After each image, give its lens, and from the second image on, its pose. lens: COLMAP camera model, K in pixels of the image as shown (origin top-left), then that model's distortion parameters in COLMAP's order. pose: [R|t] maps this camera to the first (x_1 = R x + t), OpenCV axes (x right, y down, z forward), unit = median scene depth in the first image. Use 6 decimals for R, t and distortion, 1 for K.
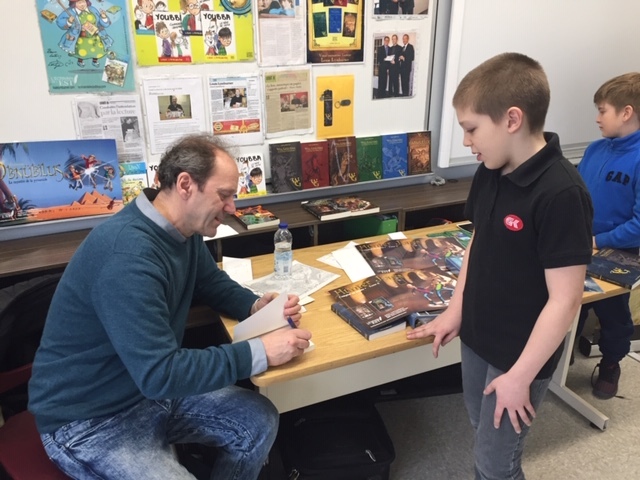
lens RADIAL K [[542.5, 0, 323.2], [0, 542.5, 241.7], [0, 0, 1]] dist [0.043116, -0.038240]
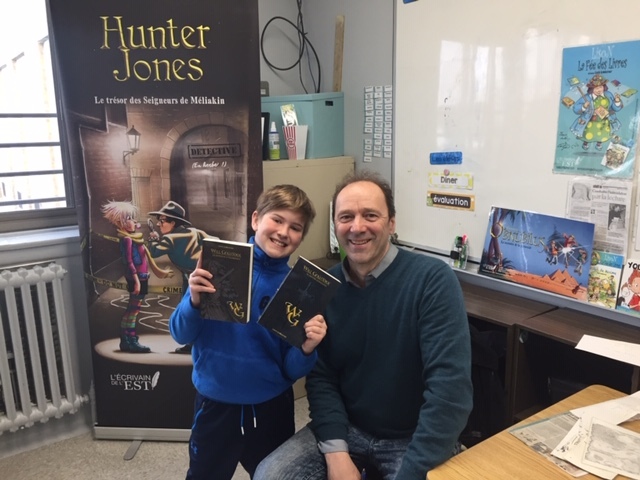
lens RADIAL K [[542.5, 0, 322.6], [0, 542.5, 241.9], [0, 0, 1]] dist [0.043116, -0.038240]
pose [[0.218754, 0.203500, -0.954324, 0.431112], [-0.356299, 0.927140, 0.116031, -0.103381], [0.908404, 0.314643, 0.275322, 0.327756]]
